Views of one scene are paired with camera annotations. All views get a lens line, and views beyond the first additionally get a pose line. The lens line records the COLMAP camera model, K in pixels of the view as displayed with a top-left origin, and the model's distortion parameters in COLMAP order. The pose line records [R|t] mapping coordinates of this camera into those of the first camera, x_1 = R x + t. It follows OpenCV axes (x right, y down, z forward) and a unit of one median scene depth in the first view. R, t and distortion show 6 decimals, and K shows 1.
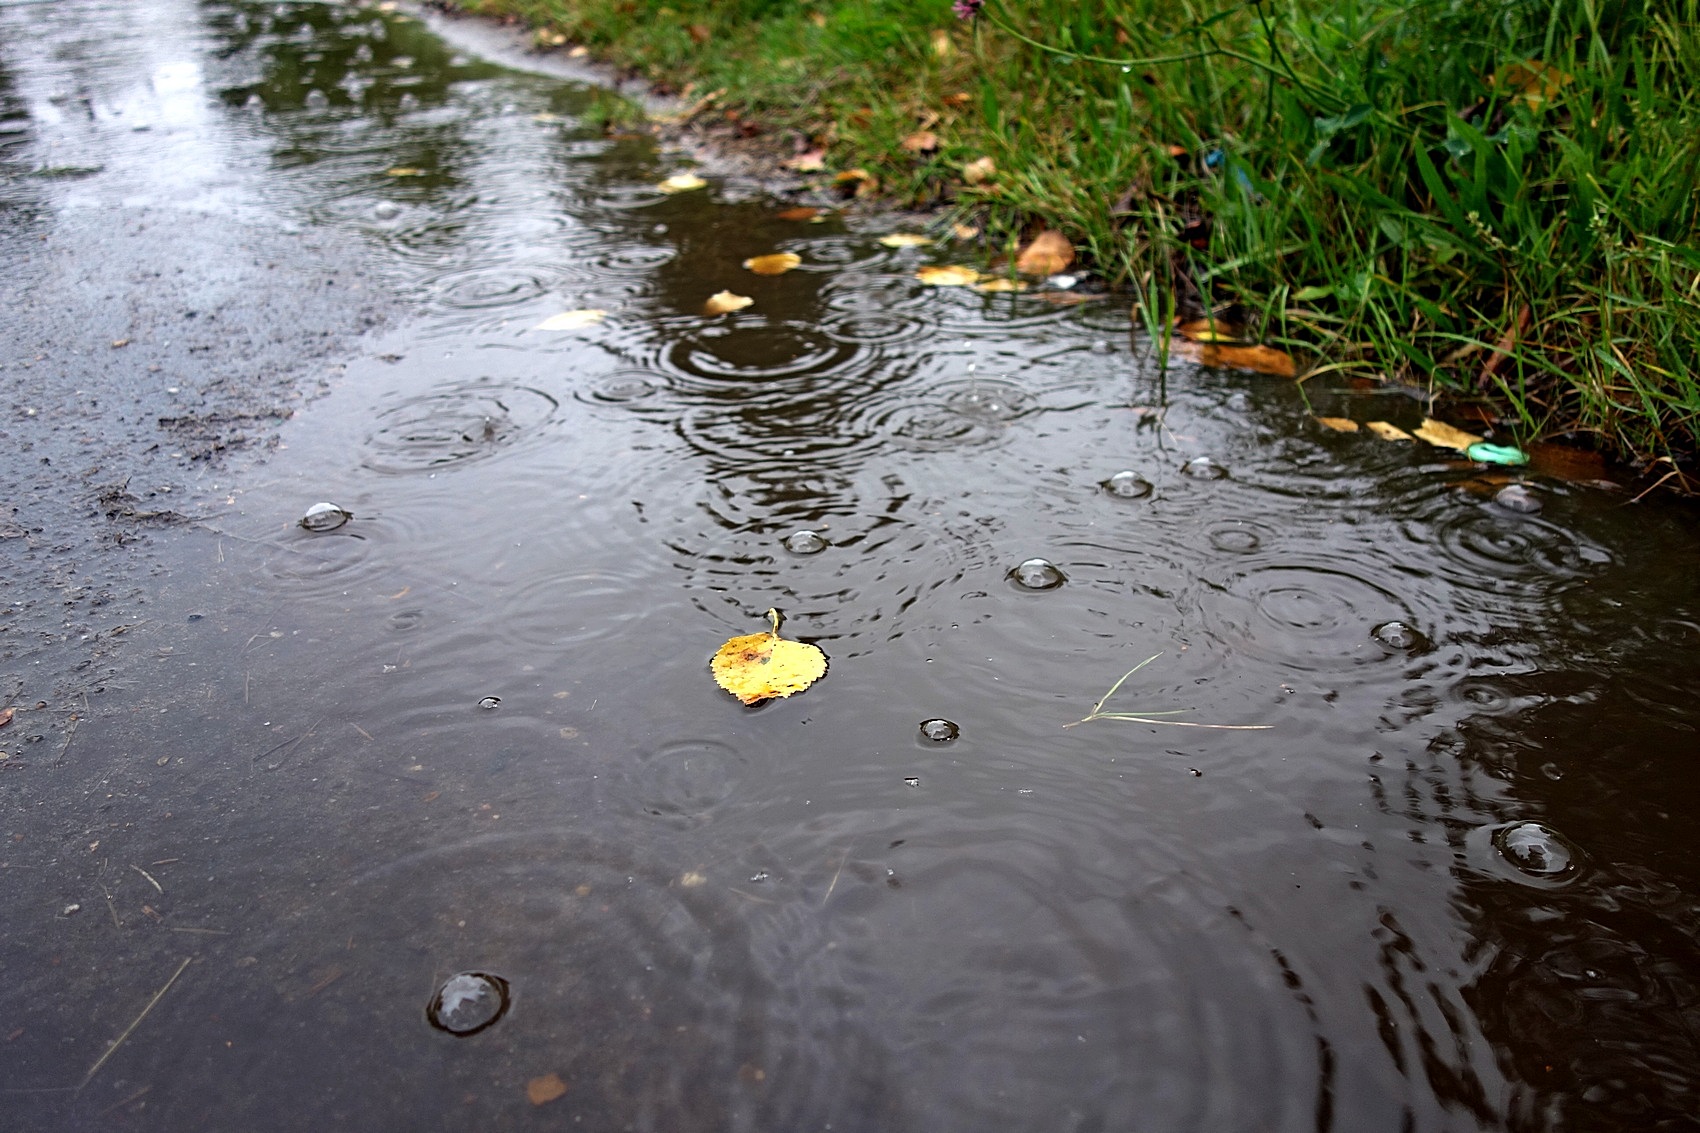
lens RADIAL K [[1367.2, 0, 848.1], [0, 1367.2, 567.0], [0, 0, 1]] dist [-0.006116, 0.004365]
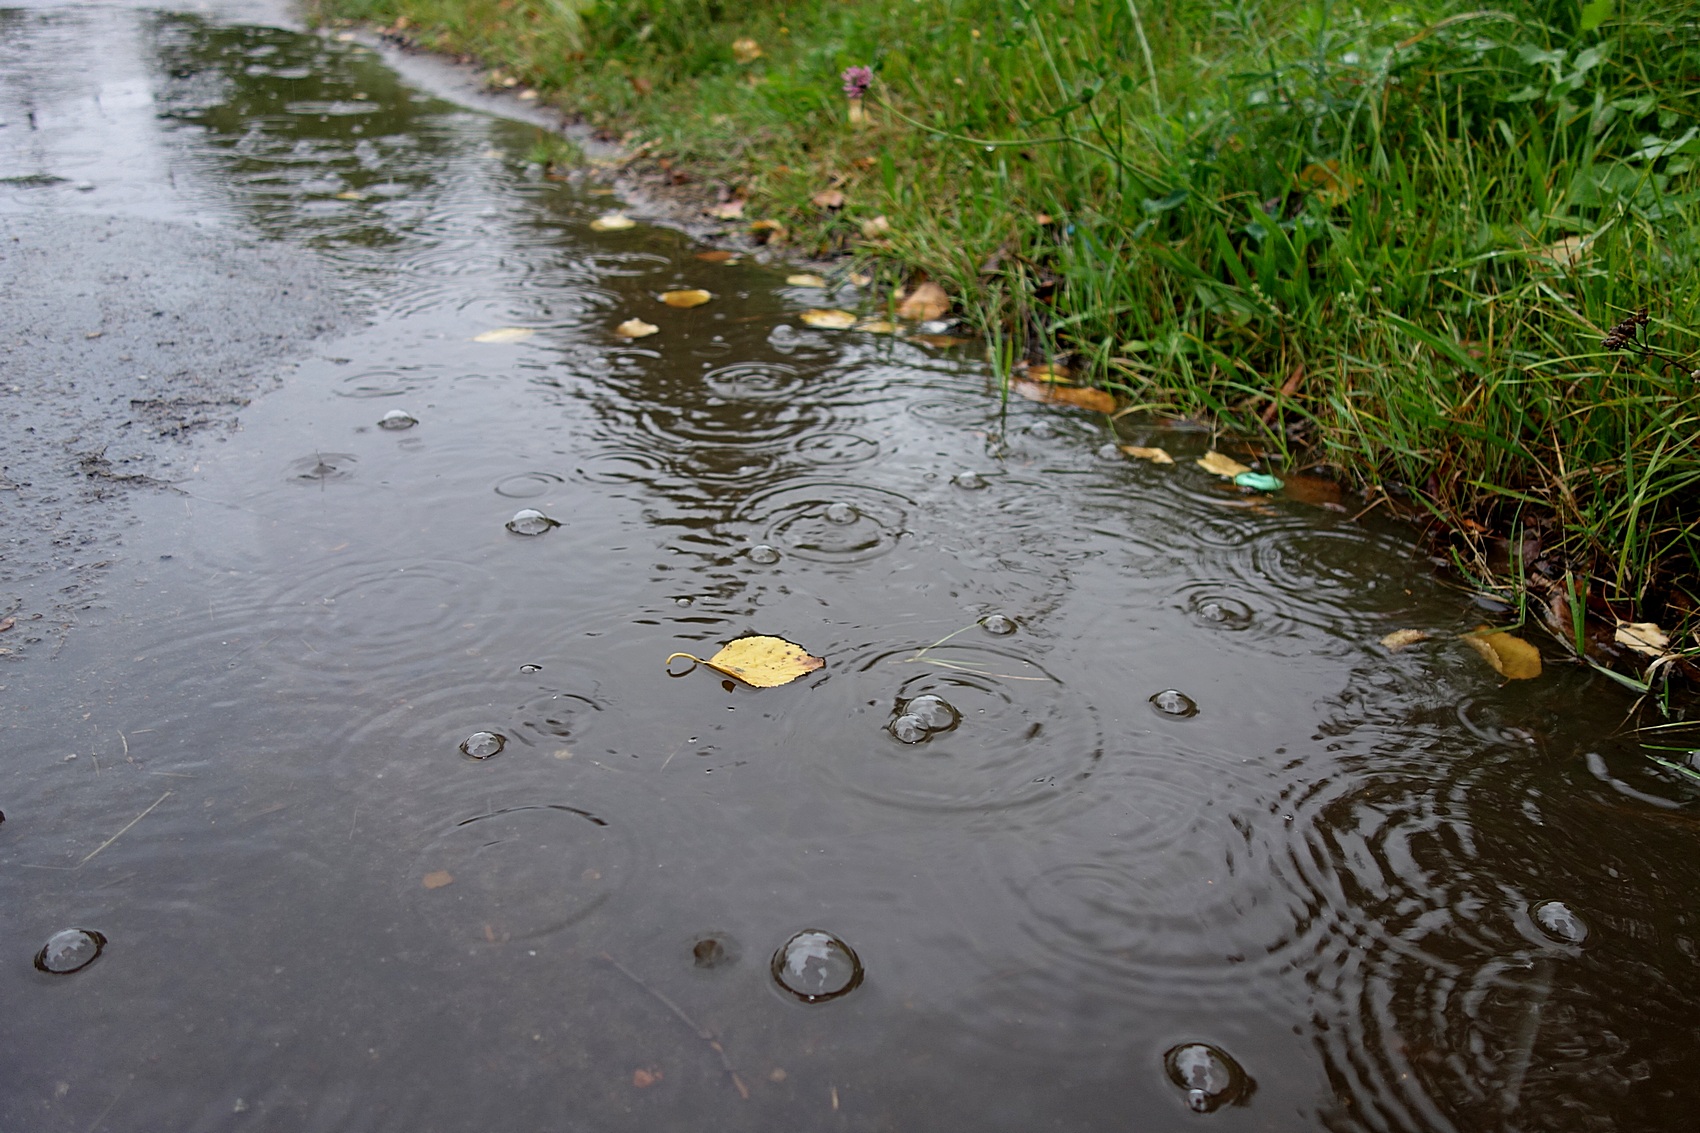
lens RADIAL K [[1367.2, 0, 852.7], [0, 1367.2, 566.4], [0, 0, 1]] dist [-0.006116, 0.004365]
pose [[0.997664, 0.045239, 0.051188, 0.037913], [-0.043412, 0.998399, -0.036256, 0.037096], [-0.052746, 0.033949, 0.998031, -0.137050]]
